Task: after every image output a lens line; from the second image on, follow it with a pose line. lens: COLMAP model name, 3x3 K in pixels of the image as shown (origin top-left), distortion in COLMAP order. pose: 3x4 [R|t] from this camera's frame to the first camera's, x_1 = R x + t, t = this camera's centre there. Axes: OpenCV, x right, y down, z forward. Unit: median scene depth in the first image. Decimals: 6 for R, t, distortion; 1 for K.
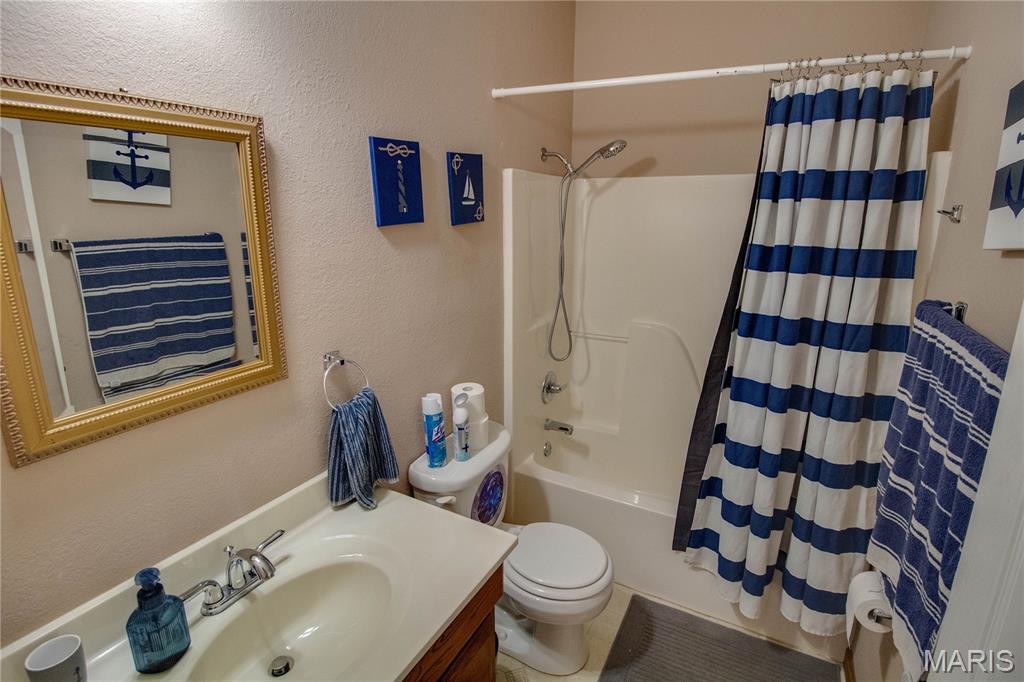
lens RADIAL K [[494.8, 0, 517.8], [0, 494.8, 321.4], [0, 0, 1]] dist [0.000324, 0.000267]
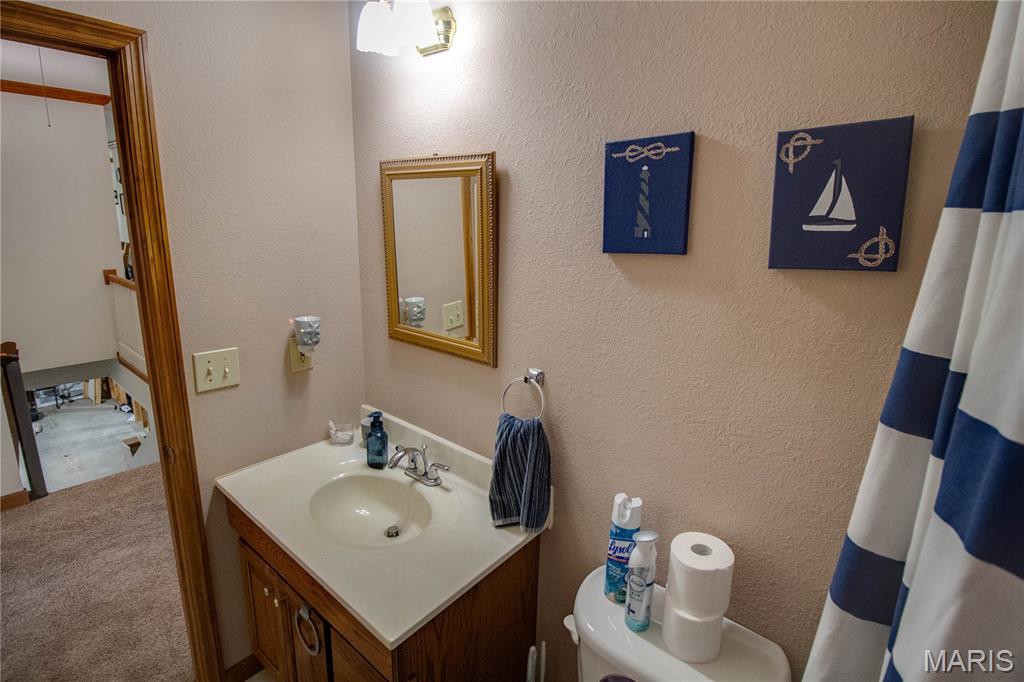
lens RADIAL K [[494.8, 0, 517.8], [0, 494.8, 321.4], [0, 0, 1]] dist [0.000324, 0.000267]
pose [[-0.193915, 0.195038, -0.961435, 0.534205], [-0.240959, 0.940546, 0.239401, -0.240281], [0.950965, 0.278090, -0.135390, 0.984300]]
